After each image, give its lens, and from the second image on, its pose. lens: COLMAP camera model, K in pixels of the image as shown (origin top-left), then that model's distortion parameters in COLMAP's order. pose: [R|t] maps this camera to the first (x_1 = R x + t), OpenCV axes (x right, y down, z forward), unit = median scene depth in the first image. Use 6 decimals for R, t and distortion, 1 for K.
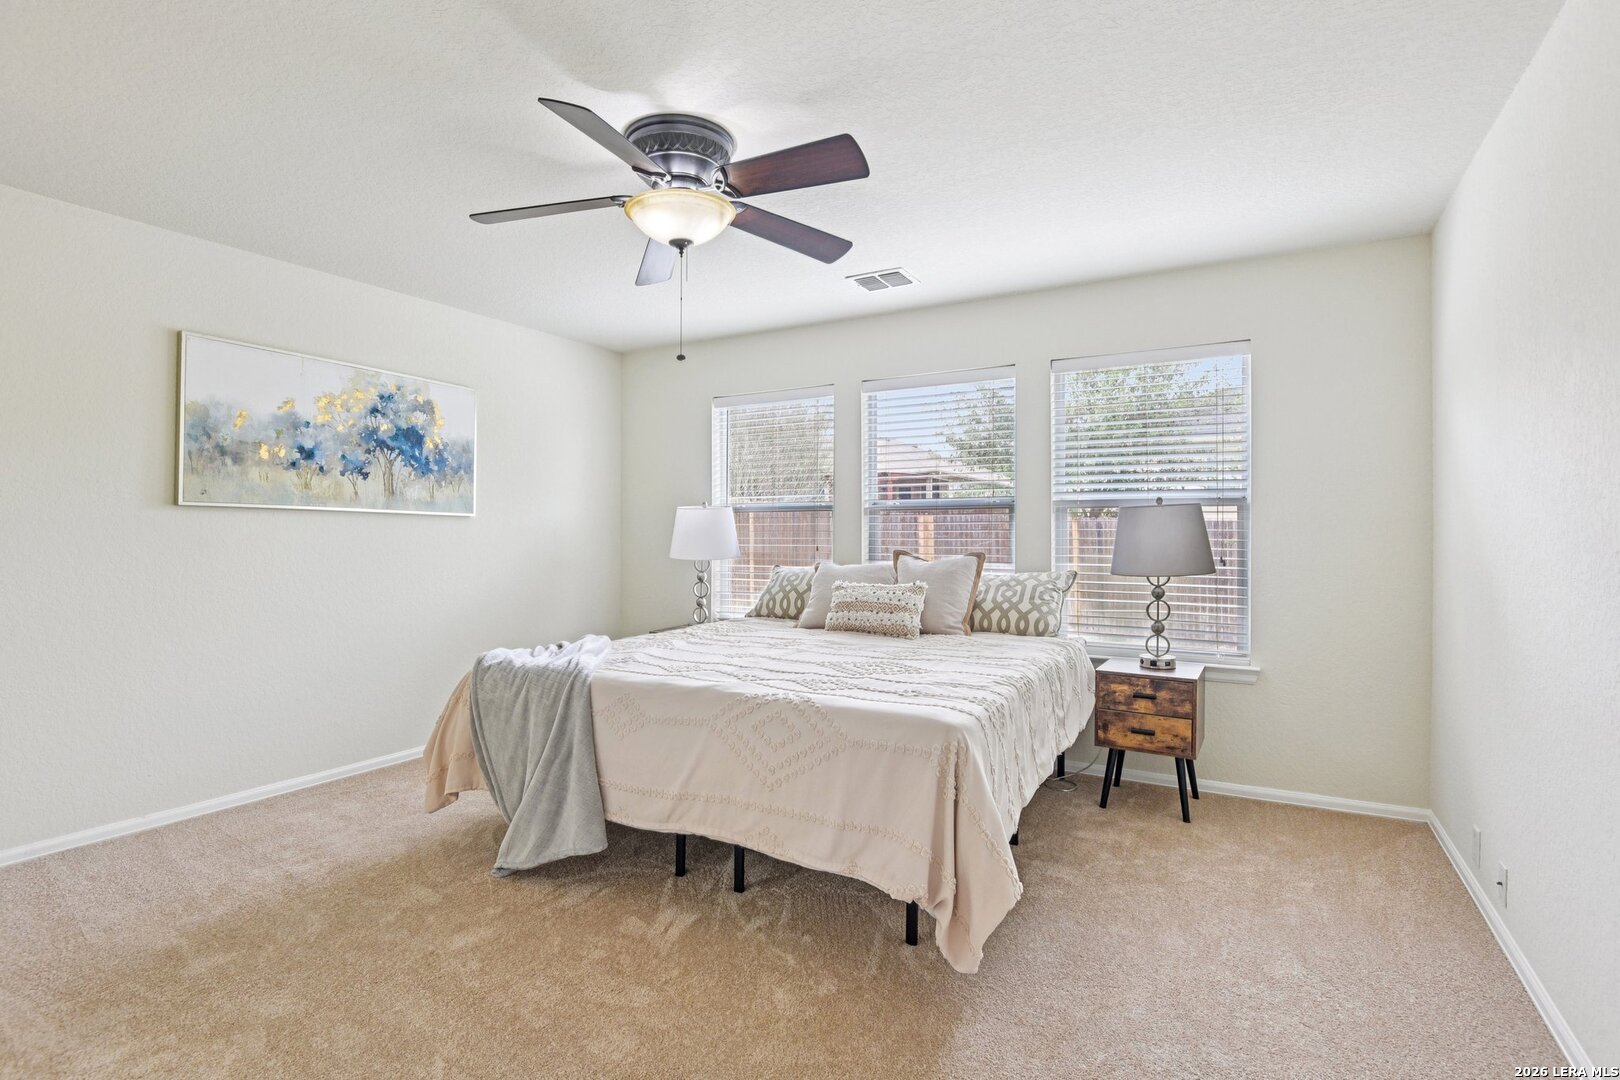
lens RADIAL K [[761.4, 0, 804.5], [0, 761.4, 542.8], [0, 0, 1]] dist [-0.021926, -0.000185]
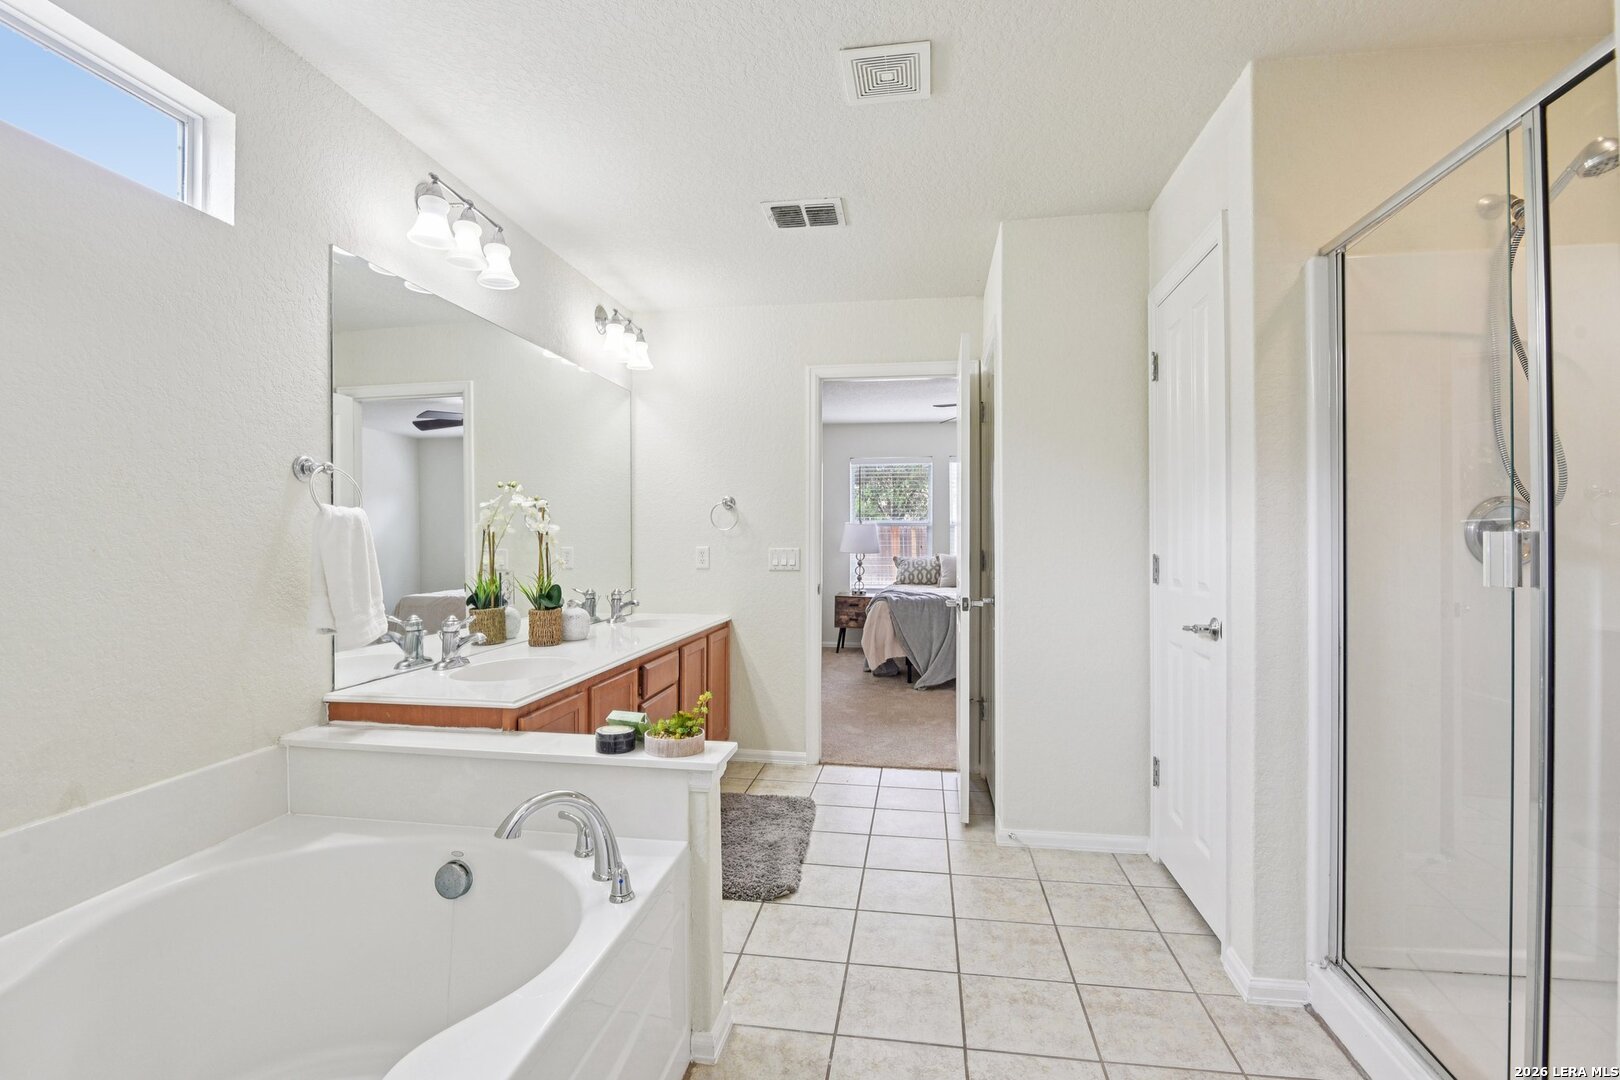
lens RADIAL K [[744.9, 0, 805.0], [0, 744.9, 537.4], [0, 0, 1]] dist [-0.005611, -0.009650]
pose [[0.934133, 0.001696, 0.356921, -1.078010], [0.001381, 0.999964, -0.008366, -0.000357], [-0.356922, 0.008308, 0.934097, -0.683136]]
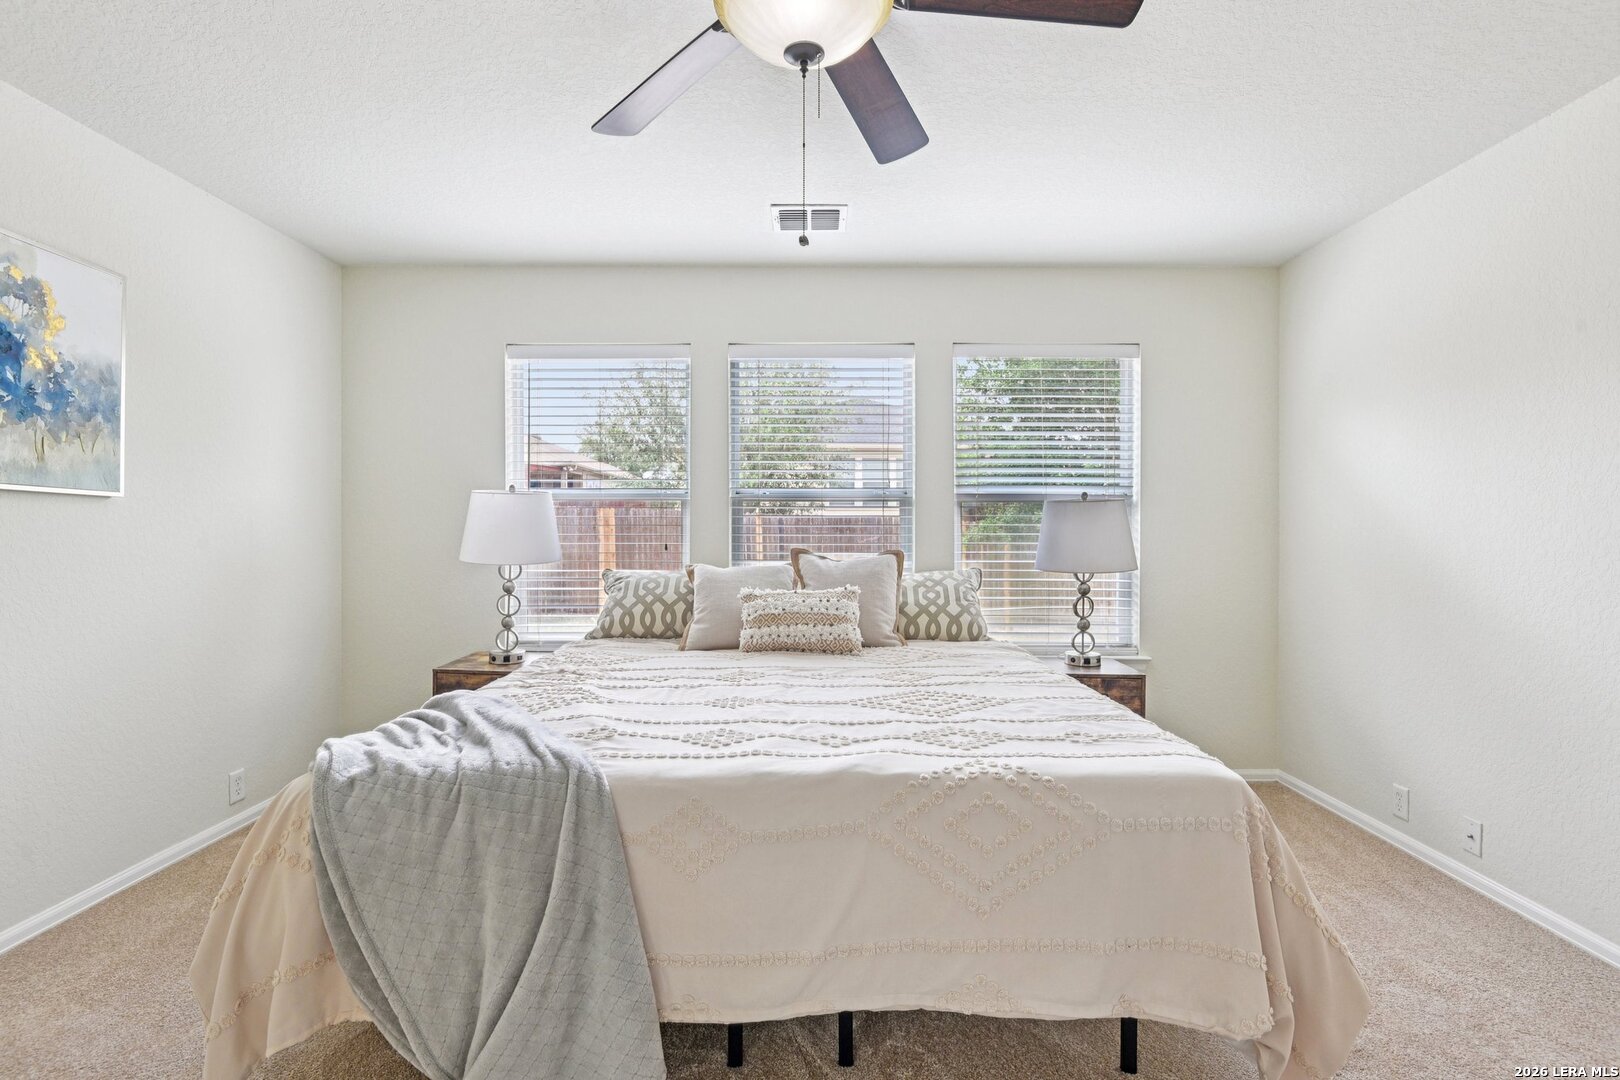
lens RADIAL K [[744.9, 0, 805.0], [0, 744.9, 537.4], [0, 0, 1]] dist [-0.005611, -0.009650]
pose [[0.872409, -0.004026, 0.488761, -0.295660], [0.003664, 0.999992, 0.001698, -0.004027], [-0.488764, 0.000310, 0.872416, 0.303192]]
